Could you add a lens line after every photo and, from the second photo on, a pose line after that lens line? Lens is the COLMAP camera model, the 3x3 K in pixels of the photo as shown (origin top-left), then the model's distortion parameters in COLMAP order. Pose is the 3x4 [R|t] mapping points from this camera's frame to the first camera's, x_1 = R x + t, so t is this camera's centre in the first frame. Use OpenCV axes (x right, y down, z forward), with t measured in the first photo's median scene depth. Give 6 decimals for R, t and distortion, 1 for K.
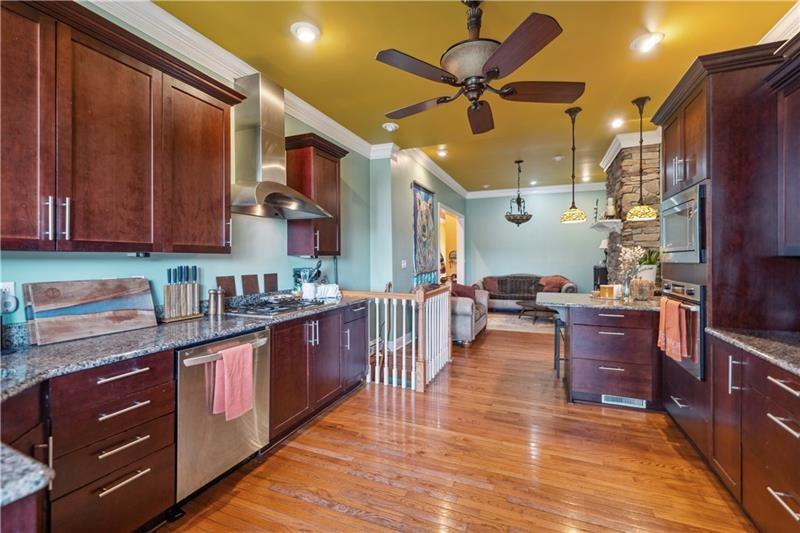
lens RADIAL K [[354.9, 0, 415.8], [0, 354.9, 260.7], [0, 0, 1]] dist [0.002625, -0.002835]
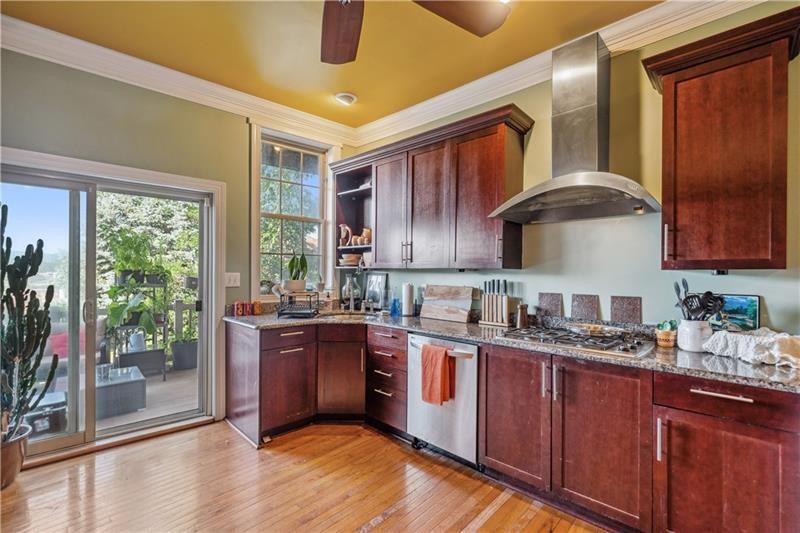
lens RADIAL K [[354.9, 0, 400.8], [0, 354.9, 273.6], [0, 0, 1]] dist [0.002625, -0.002835]
pose [[-0.387734, 0.000642, -0.921771, 0.444694], [-0.014379, 0.999874, 0.006745, -0.006386], [0.921659, 0.015870, -0.387676, 0.934338]]
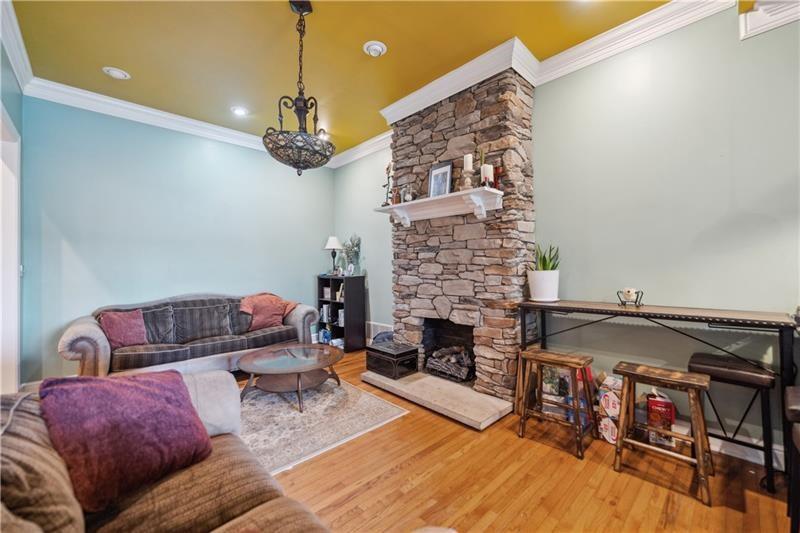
lens RADIAL K [[328.0, 0, 411.6], [0, 328.0, 263.1], [0, 0, 1]] dist [0.003526, -0.000291]
pose [[0.437680, 0.008700, 0.899089, 0.060507], [0.010971, 0.999827, -0.015016, 0.010965], [-0.899064, 0.016436, 0.437509, 1.691364]]
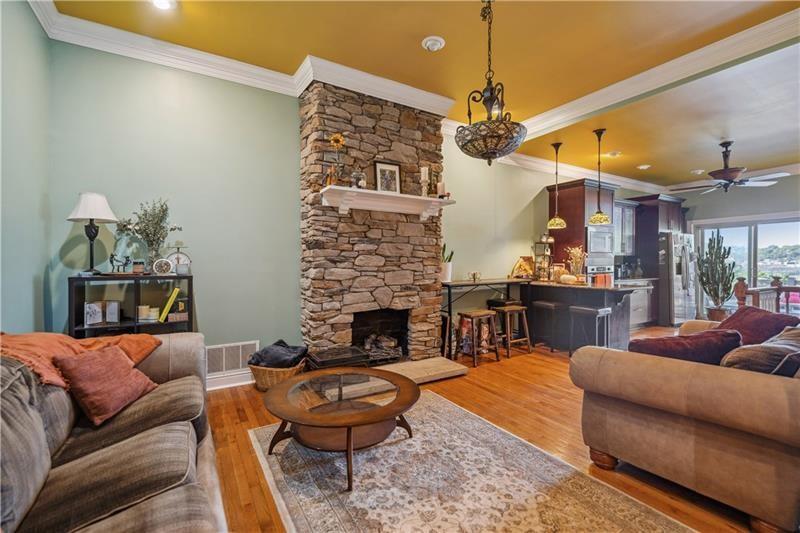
lens RADIAL K [[354.9, 0, 402.3], [0, 354.9, 261.8], [0, 0, 1]] dist [0.002625, -0.002835]
pose [[-0.785262, -0.002439, 0.619159, 0.291105], [0.003752, 0.999955, 0.008698, 0.007118], [-0.619153, 0.009153, -0.785217, 3.139327]]
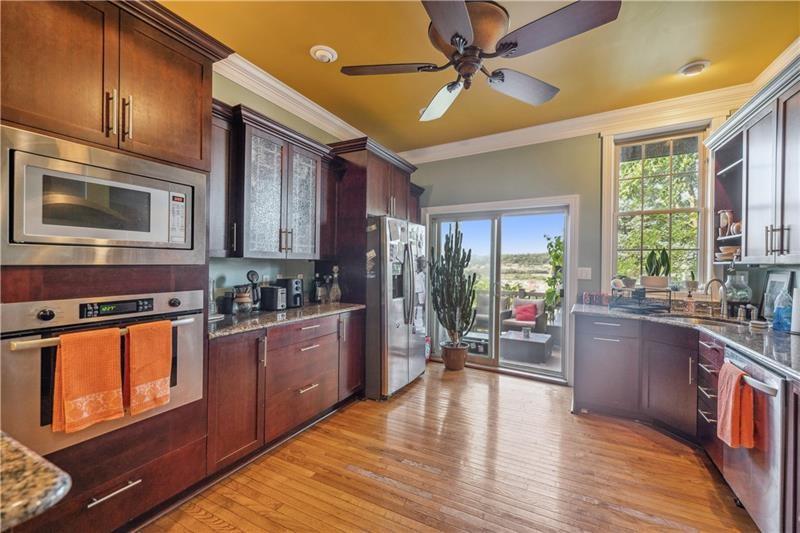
lens RADIAL K [[330.4, 0, 399.7], [0, 330.4, 262.2], [0, 0, 1]] dist [0.003717, -0.000327]
pose [[-0.992034, -0.015766, 0.124976, 0.160122], [-0.015582, 0.999876, 0.002449, -0.007102], [-0.124999, 0.000482, -0.992157, 1.333326]]
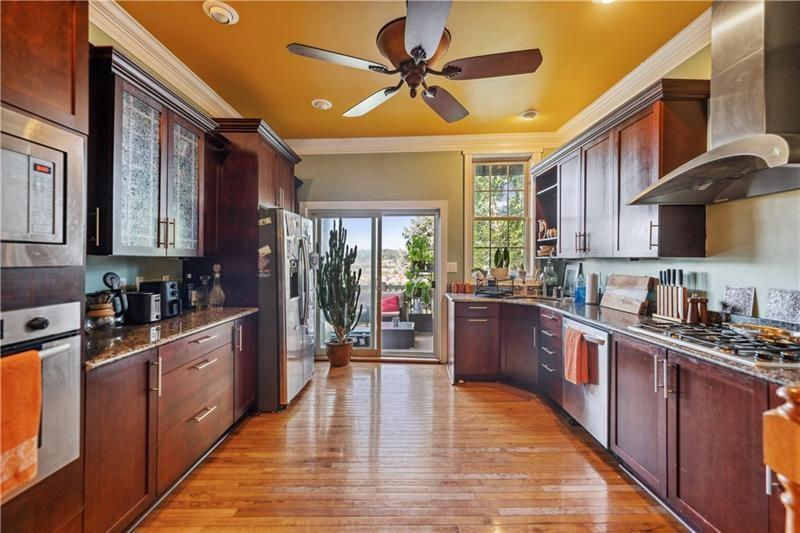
lens RADIAL K [[330.4, 0, 398.8], [0, 330.4, 258.1], [0, 0, 1]] dist [0.003717, -0.000327]
pose [[-0.937622, -0.007914, -0.347565, 0.361992], [-0.007593, 0.999969, -0.002286, -0.007656], [0.347573, 0.000496, -0.937653, 1.317547]]
